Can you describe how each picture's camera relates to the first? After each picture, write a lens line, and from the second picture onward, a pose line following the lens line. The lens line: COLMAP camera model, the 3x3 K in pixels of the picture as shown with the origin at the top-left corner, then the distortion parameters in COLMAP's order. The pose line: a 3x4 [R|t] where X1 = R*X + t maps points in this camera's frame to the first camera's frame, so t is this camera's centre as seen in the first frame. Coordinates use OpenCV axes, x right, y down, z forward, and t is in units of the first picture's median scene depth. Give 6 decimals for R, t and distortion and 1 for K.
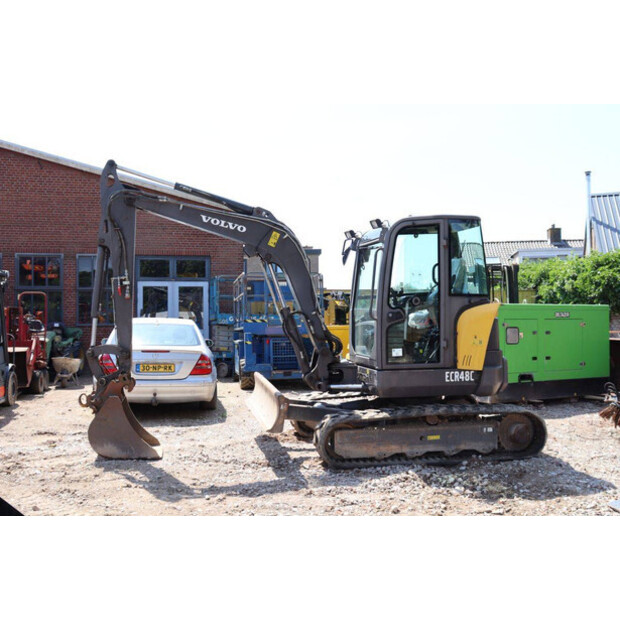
lens RADIAL K [[601.0, 0, 328.0], [0, 601.0, 312.2], [0, 0, 1]] dist [-0.043454, 0.000000]
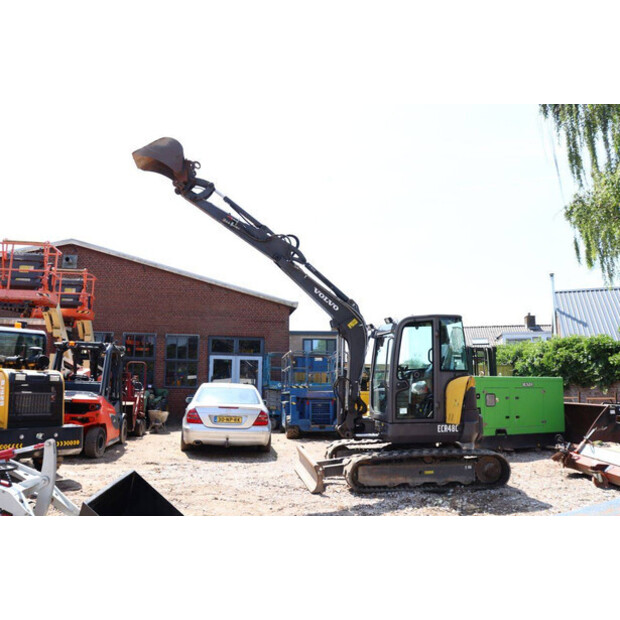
lens RADIAL K [[479.5, 0, 328.4], [0, 479.5, 322.9], [0, 0, 1]] dist [-0.120680, 0.030693]
pose [[0.998737, 0.009656, -0.049299, -0.007249], [-0.015472, 0.992775, -0.118989, -0.002209], [0.047794, 0.119601, 0.991671, -0.136942]]
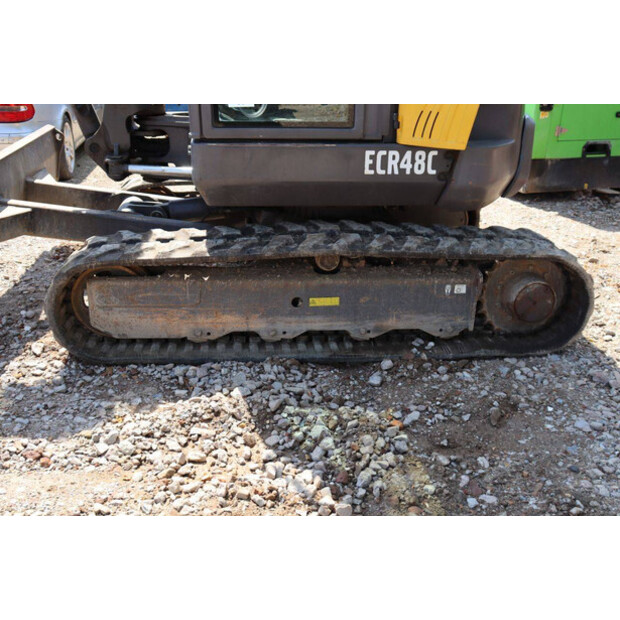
lens RADIAL K [[689.7, 0, 316.8], [0, 689.7, 308.7], [0, 0, 1]] dist [-0.023920, 0.000000]
pose [[0.995225, 0.061168, -0.076067, 0.199236], [-0.028749, 0.928415, 0.370430, 0.024954], [0.093280, -0.366474, 0.925740, 0.501657]]
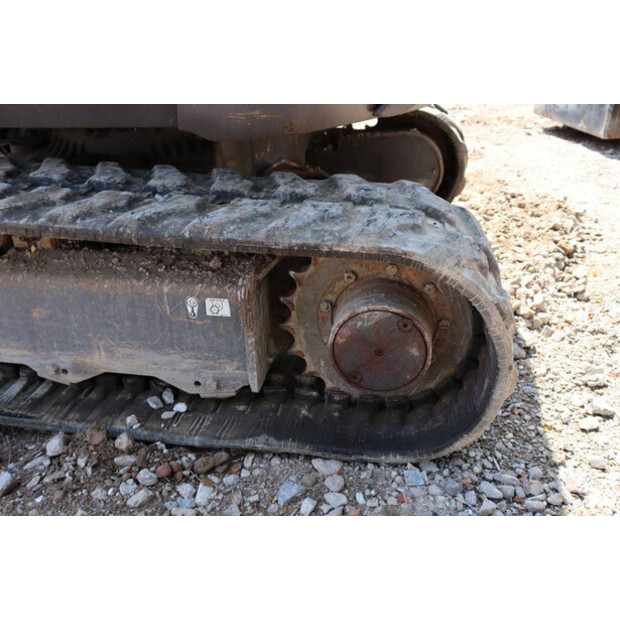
lens RADIAL K [[601.0, 0, 310.5], [0, 601.0, 308.1], [0, 0, 1]] dist [-0.043454, 0.000000]
pose [[0.930285, 0.151721, -0.333991, 0.358660], [0.016529, 0.892201, 0.451336, 0.100145], [0.366465, -0.425392, 0.827494, 0.813881]]
